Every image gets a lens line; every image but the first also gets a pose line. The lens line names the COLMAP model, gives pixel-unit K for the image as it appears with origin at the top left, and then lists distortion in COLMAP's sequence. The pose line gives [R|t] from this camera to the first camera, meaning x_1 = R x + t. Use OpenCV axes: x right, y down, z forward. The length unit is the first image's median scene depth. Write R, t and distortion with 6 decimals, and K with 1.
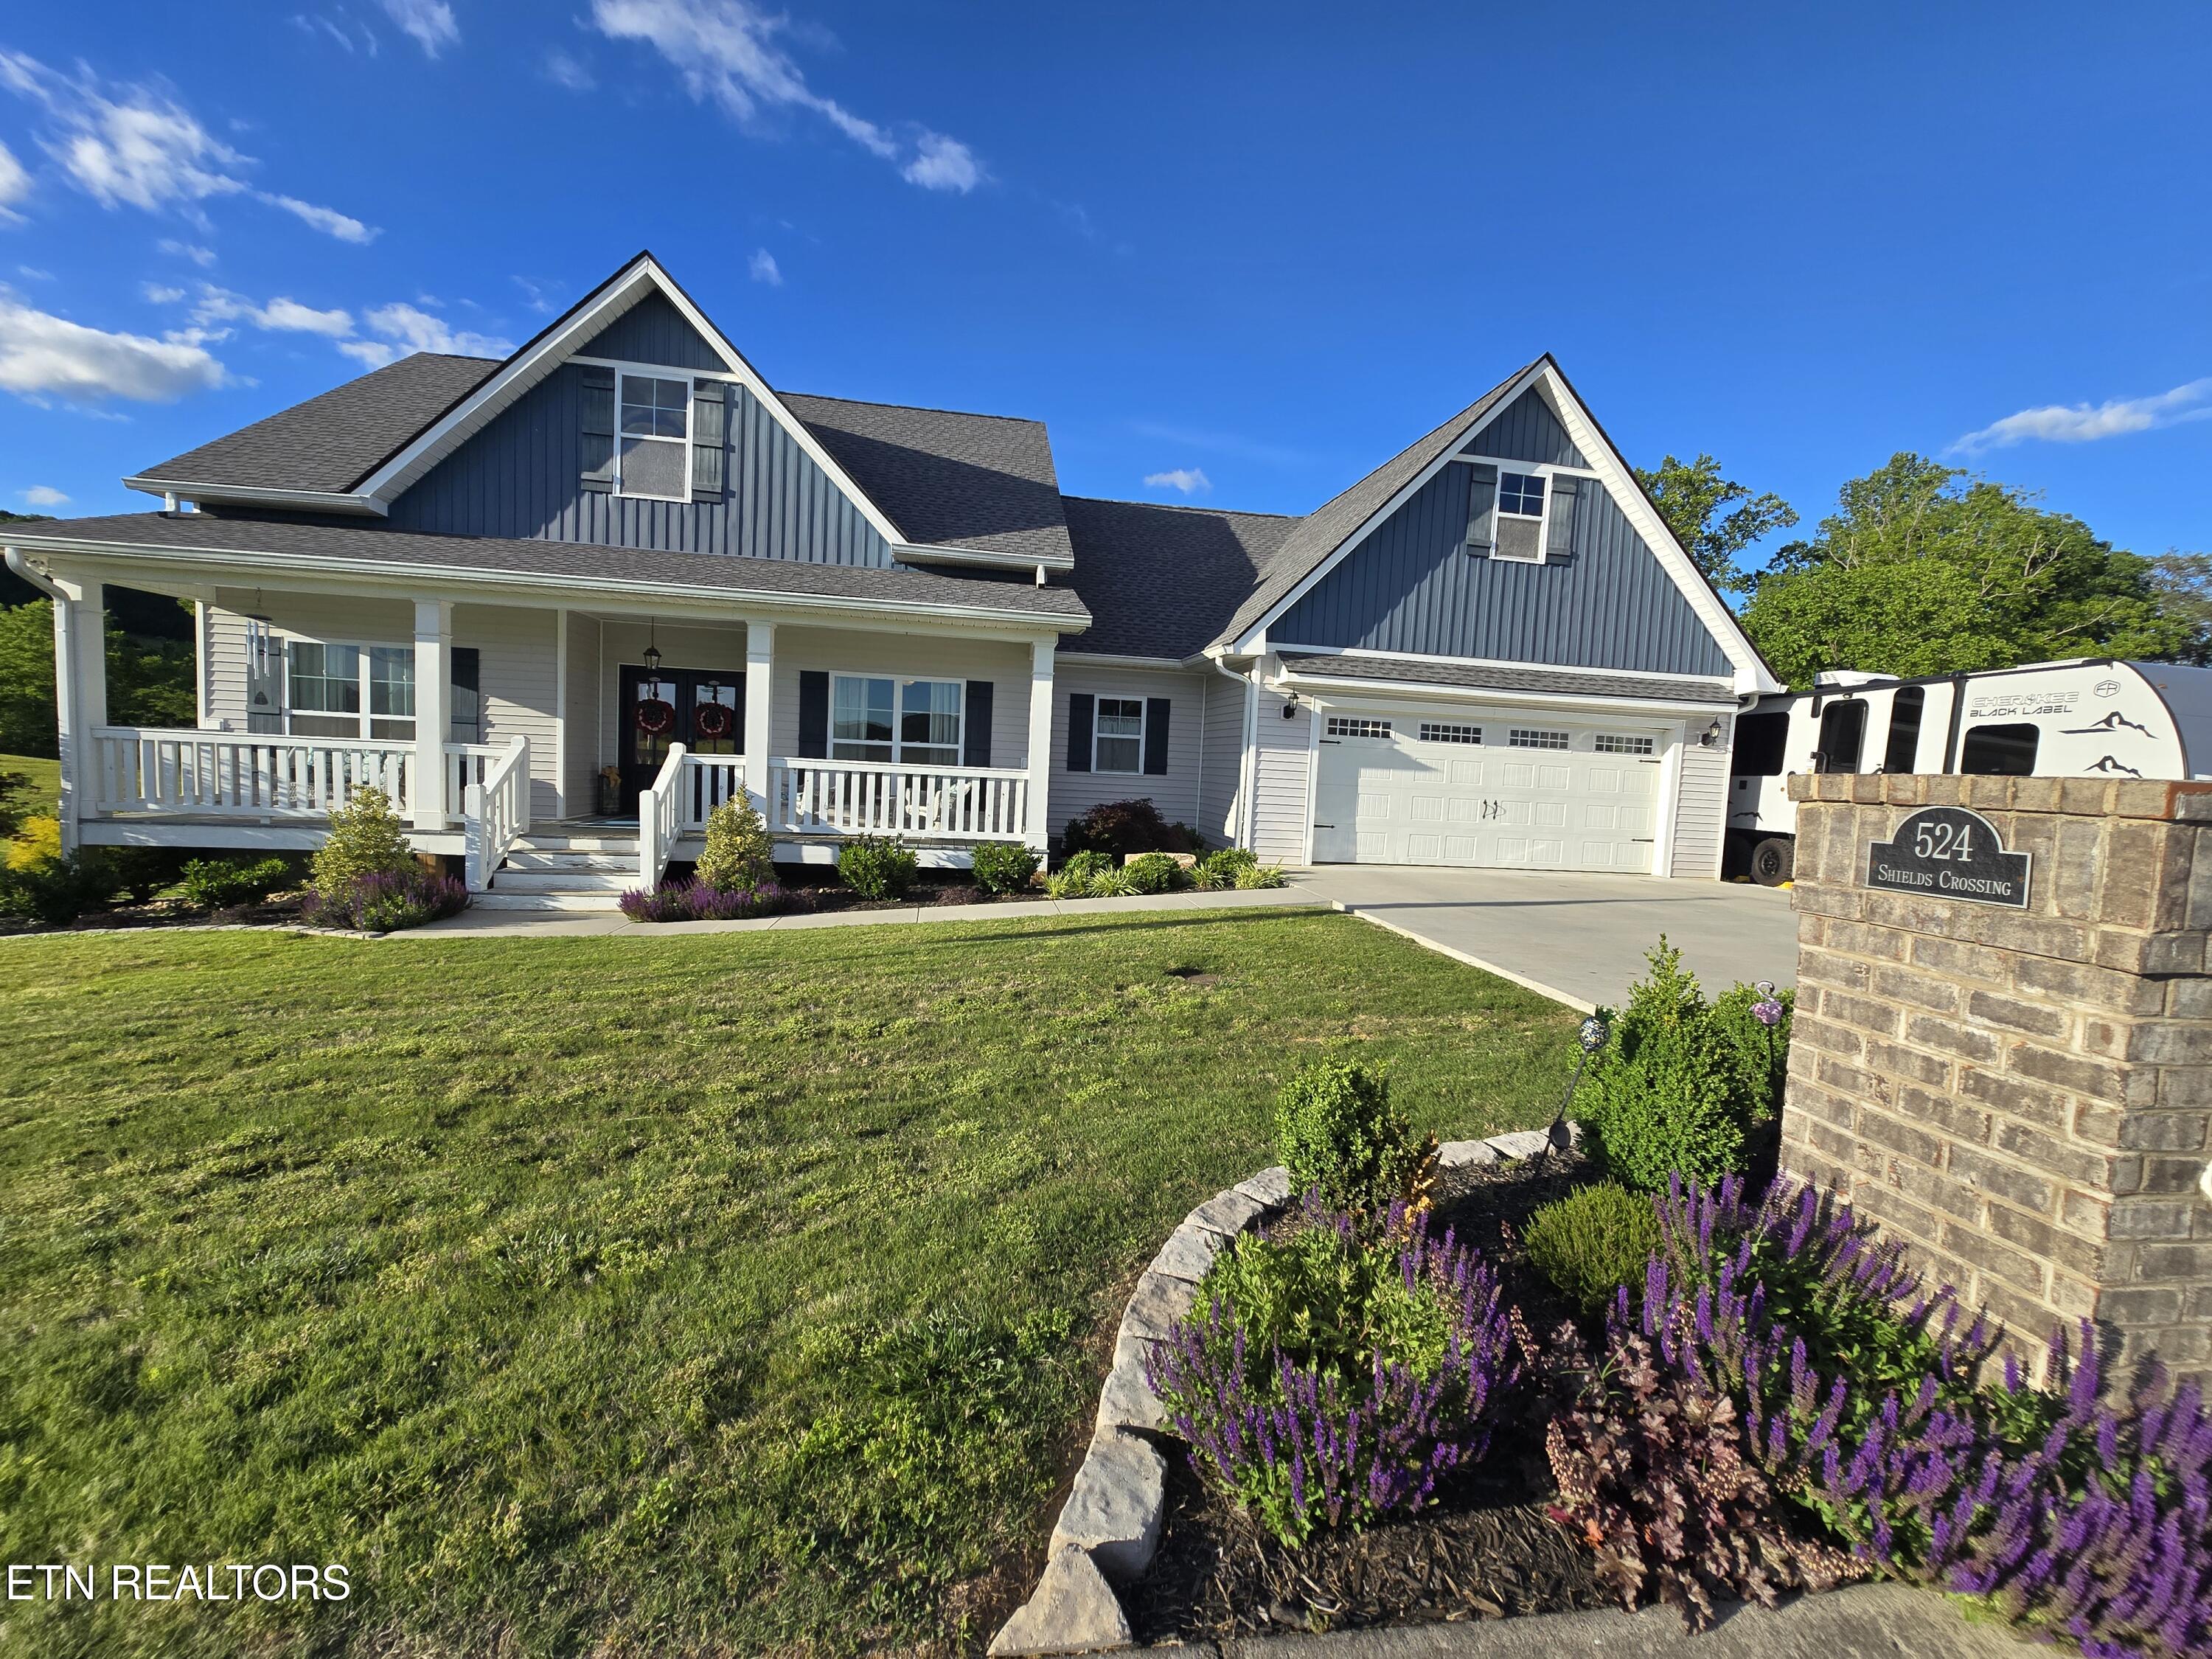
lens RADIAL K [[902.8, 0, 1128.4], [0, 902.8, 831.2], [0, 0, 1]] dist [-0.004497, 0.001299]
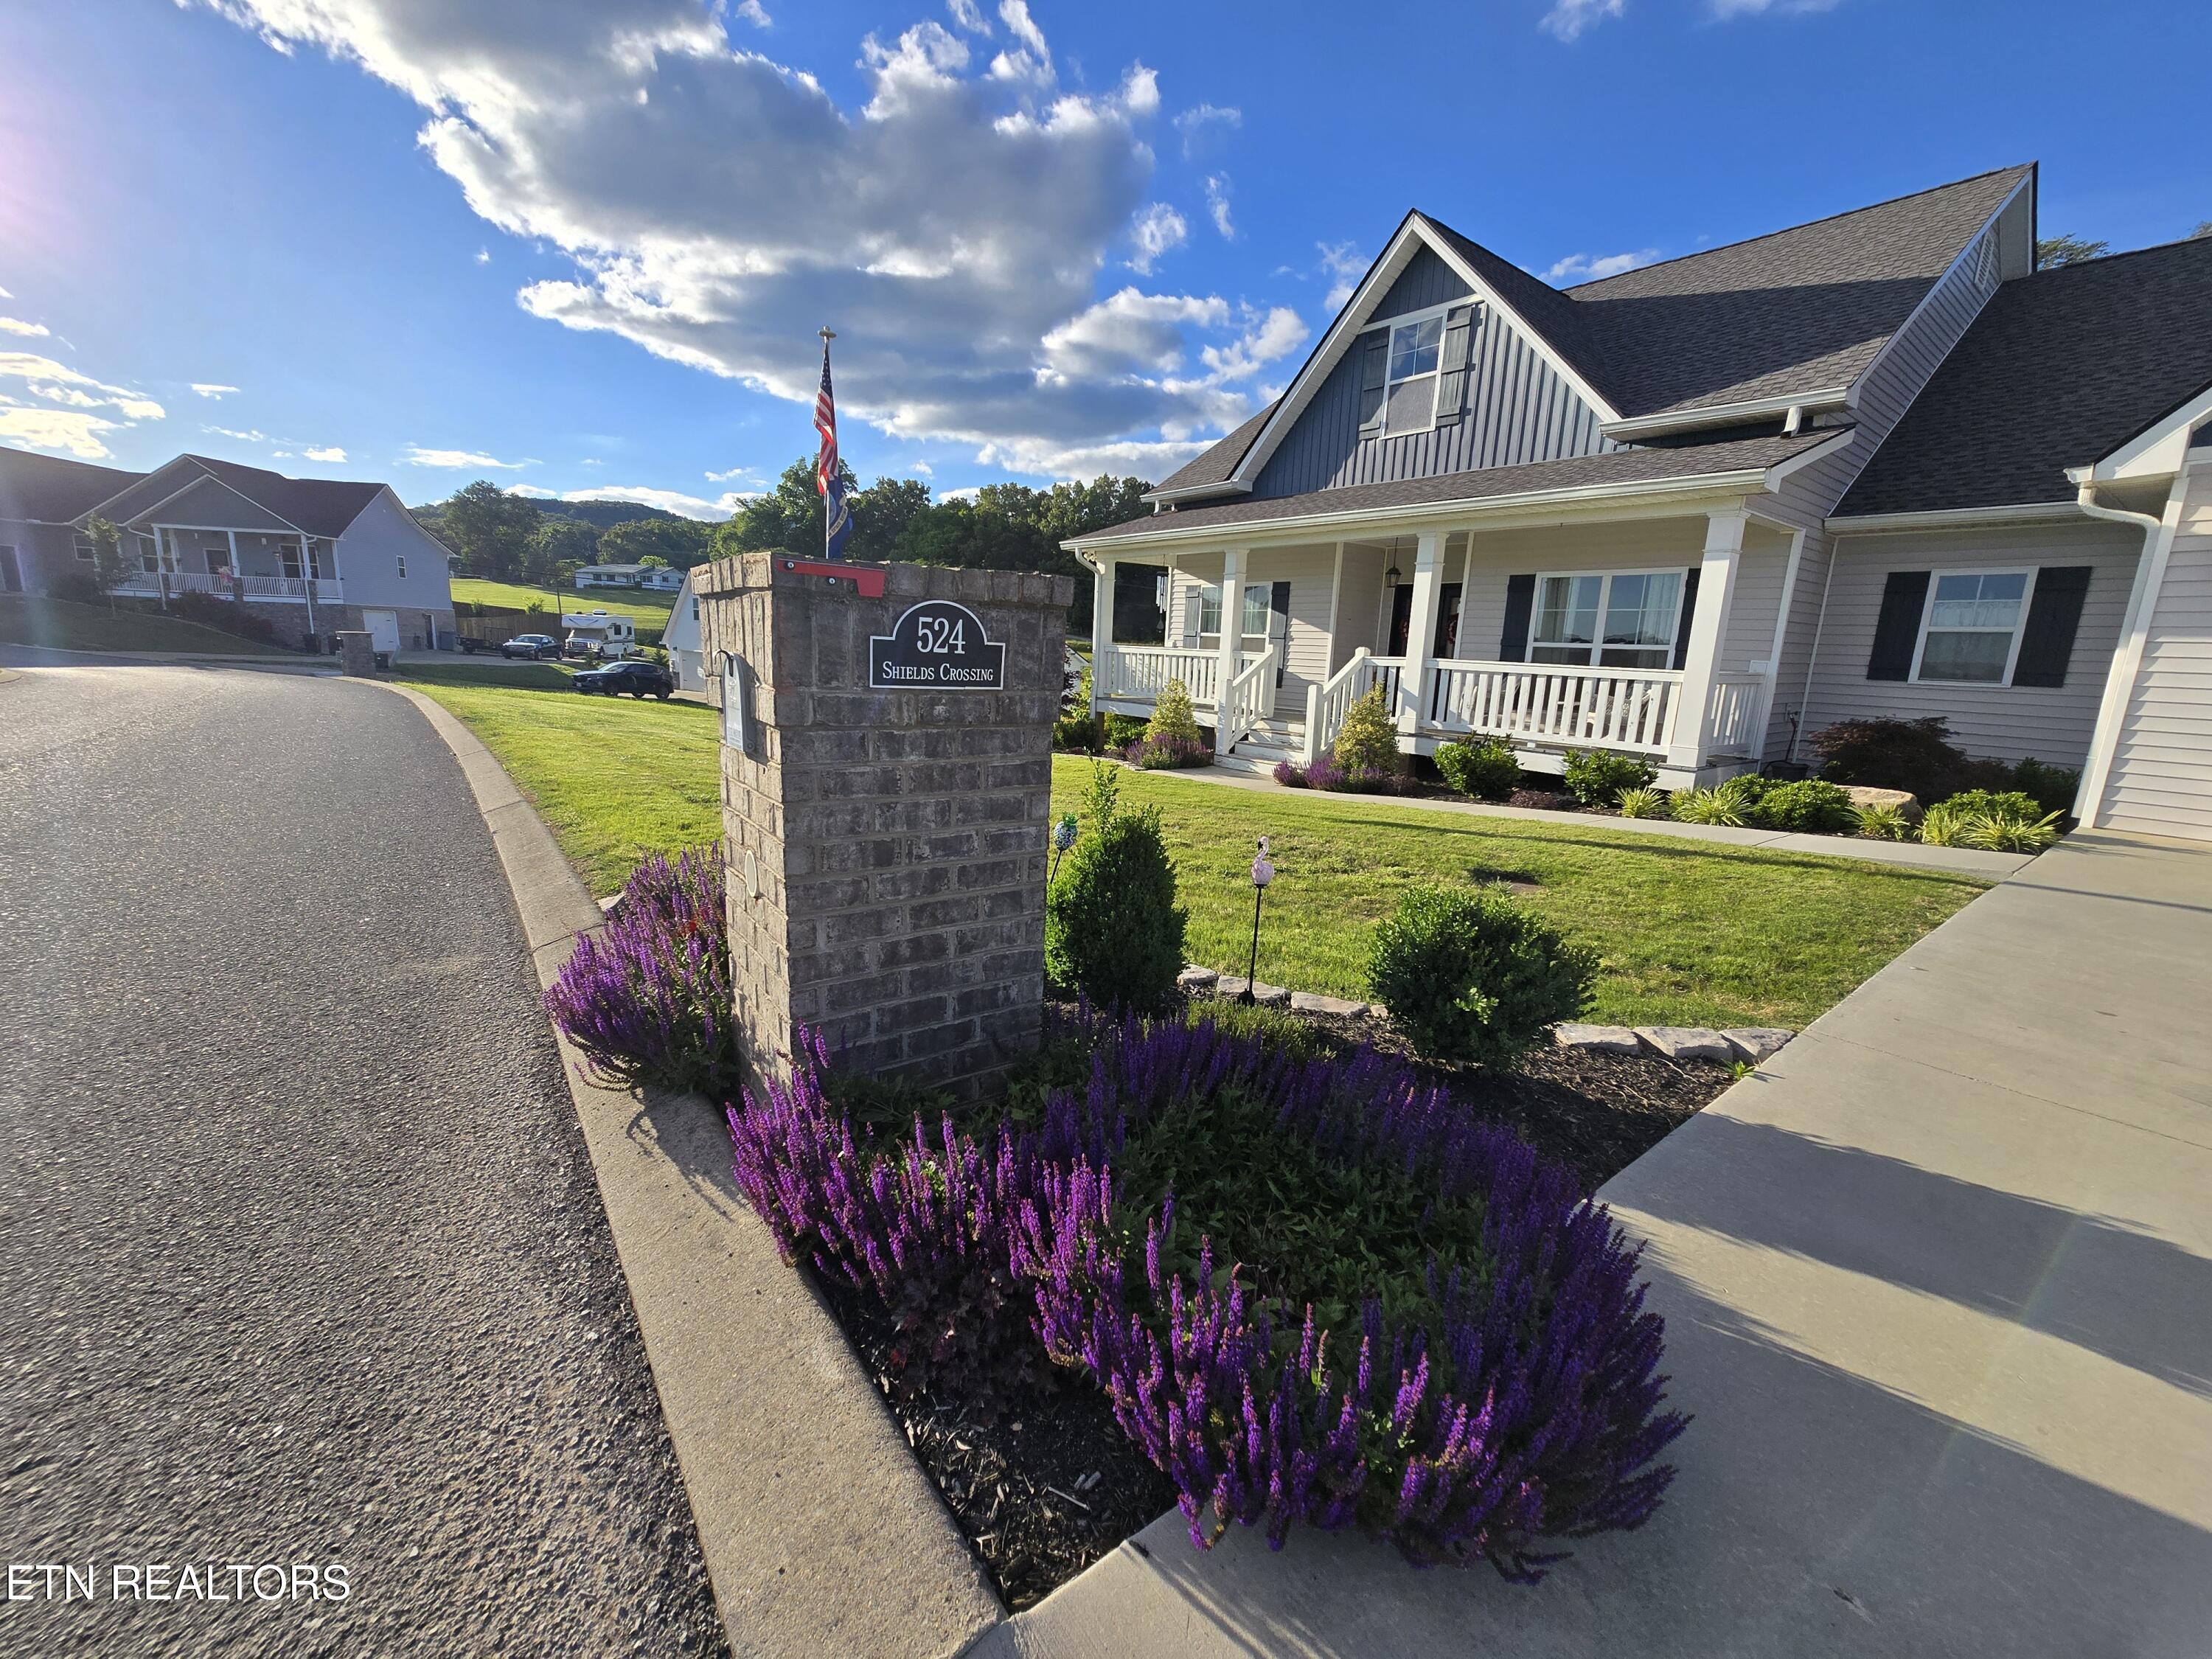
lens RADIAL K [[902.8, 0, 1108.5], [0, 902.8, 827.2], [0, 0, 1]] dist [-0.004497, 0.001299]
pose [[0.474578, 0.146463, -0.867942, 0.345792], [-0.081570, 0.989134, 0.122313, 0.015624], [0.876426, 0.012750, 0.481368, 0.117418]]
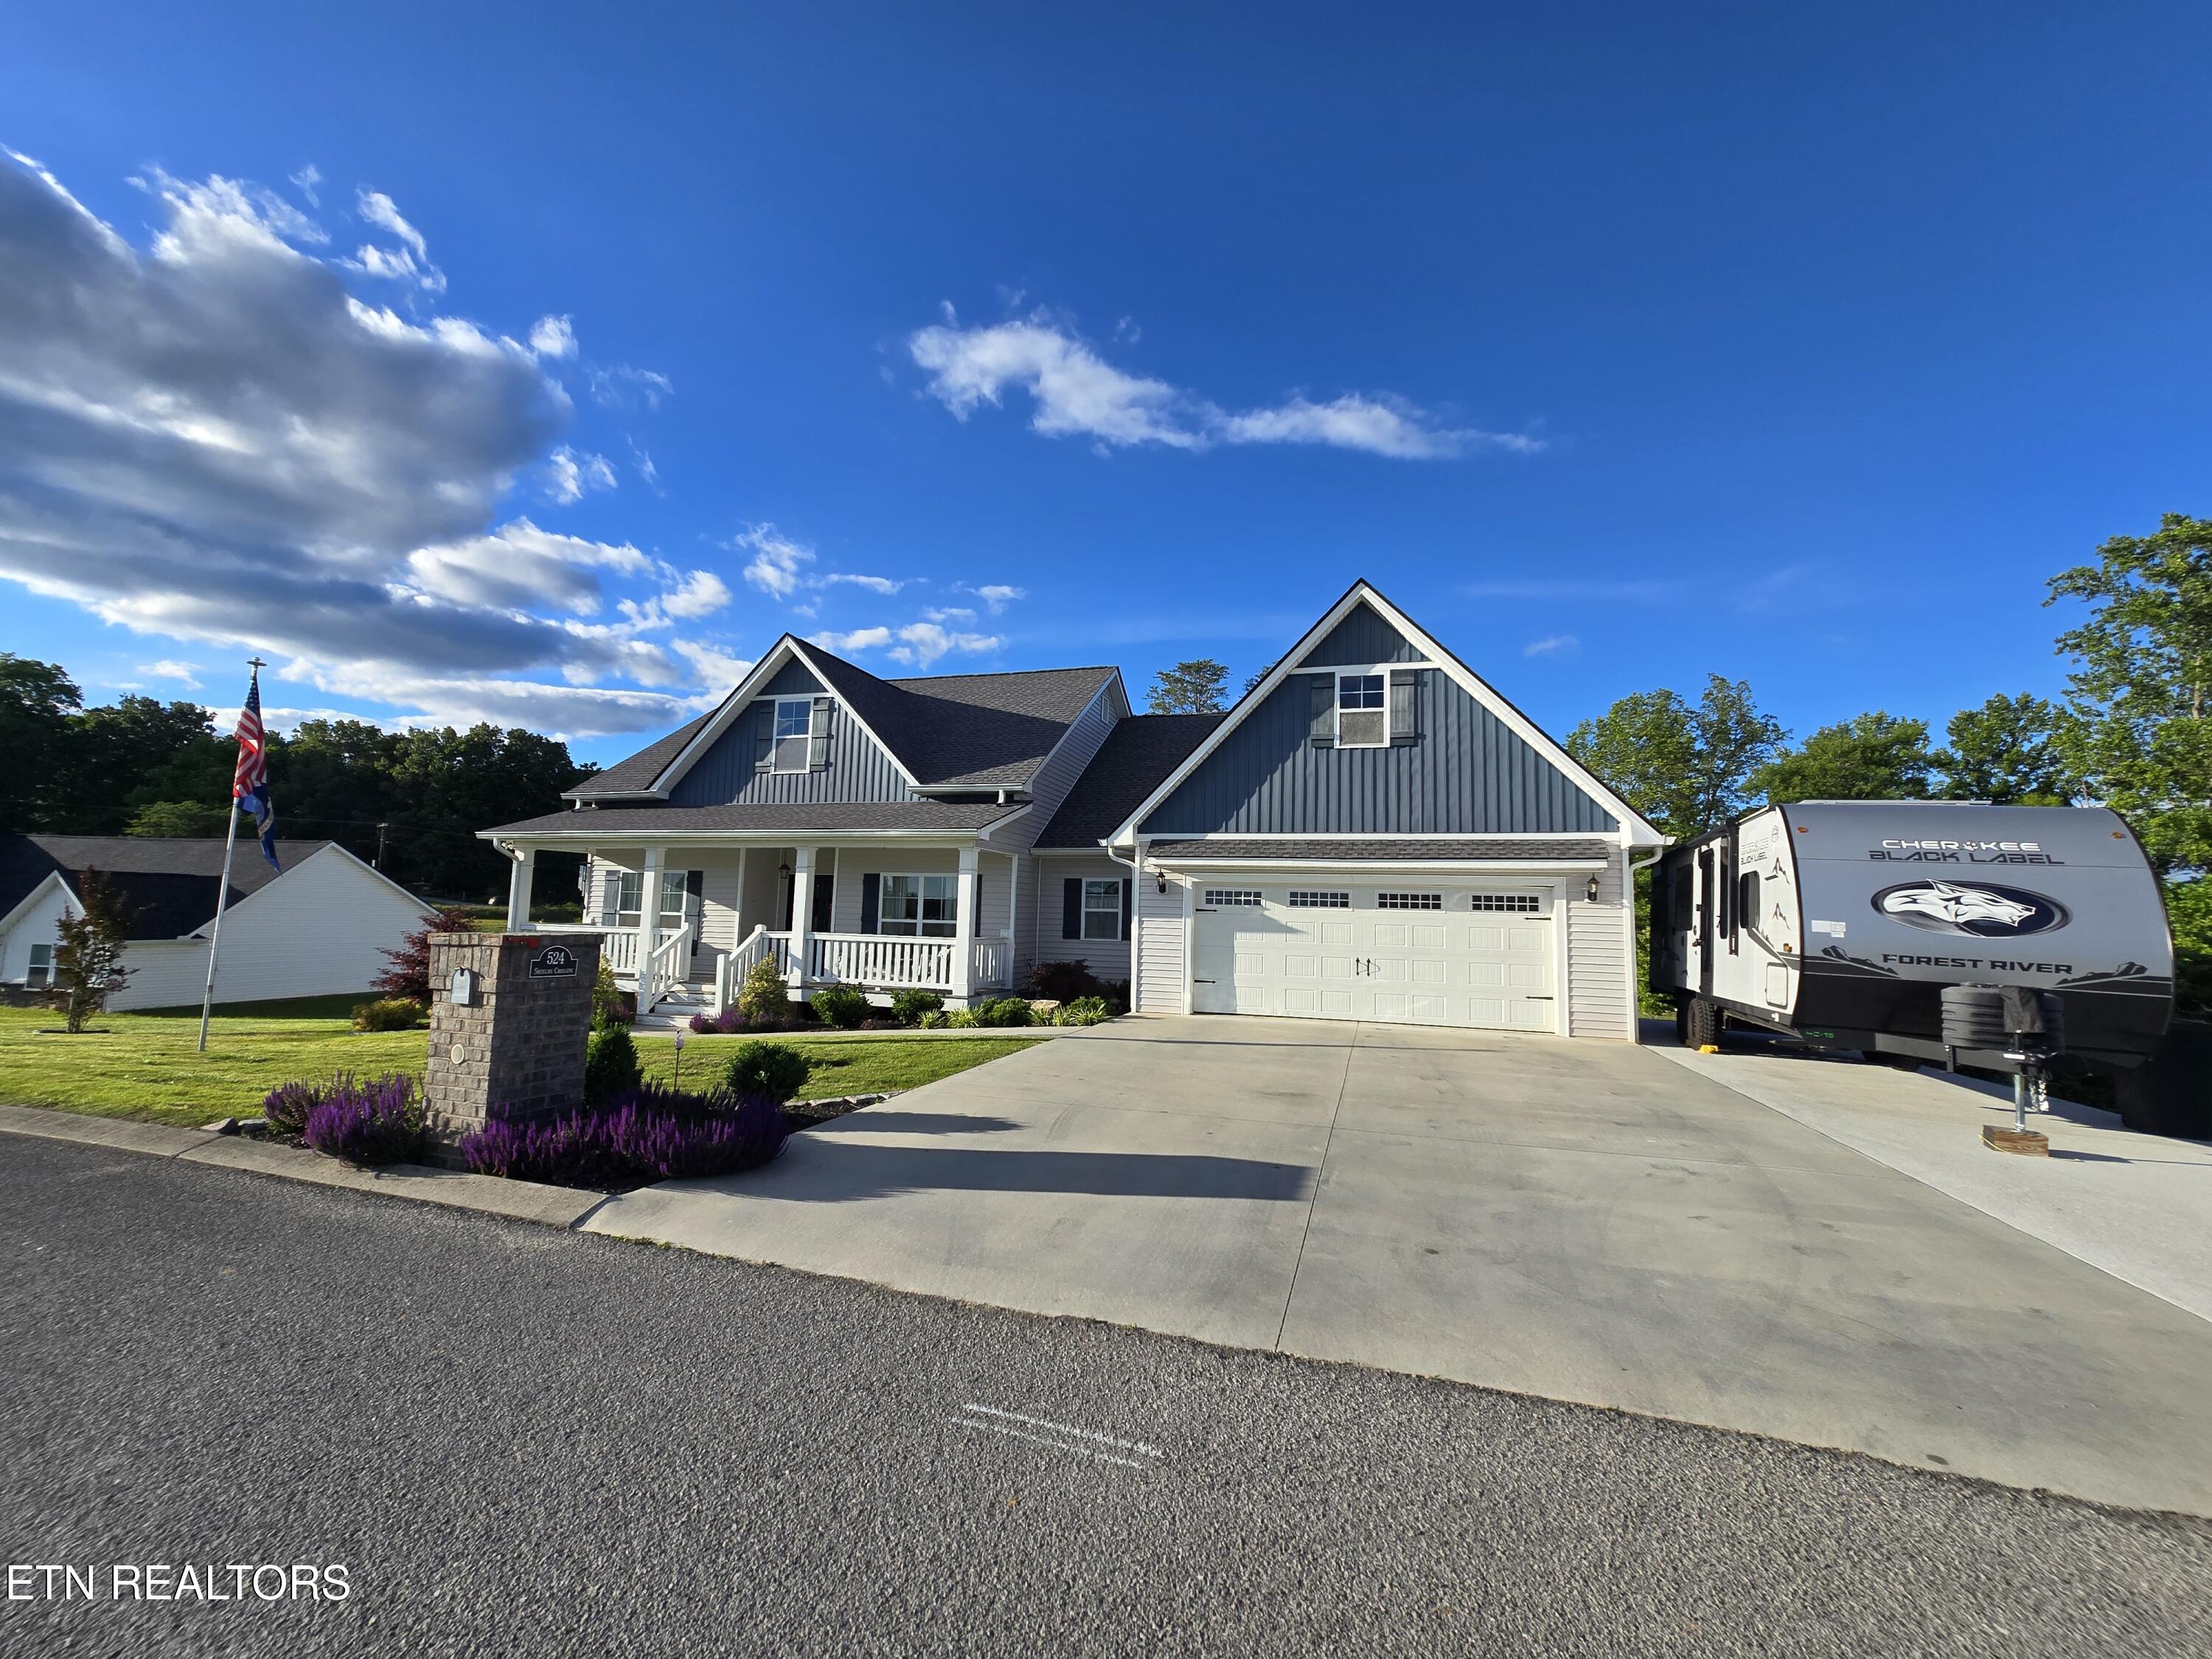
lens RADIAL K [[902.8, 0, 1113.9], [0, 902.8, 833.0], [0, 0, 1]] dist [-0.004497, 0.001299]
pose [[0.894375, -0.069023, -0.441961, 0.666094], [-0.014292, 0.983110, -0.182459, 0.021453], [0.447090, 0.169503, 0.878282, -0.132300]]
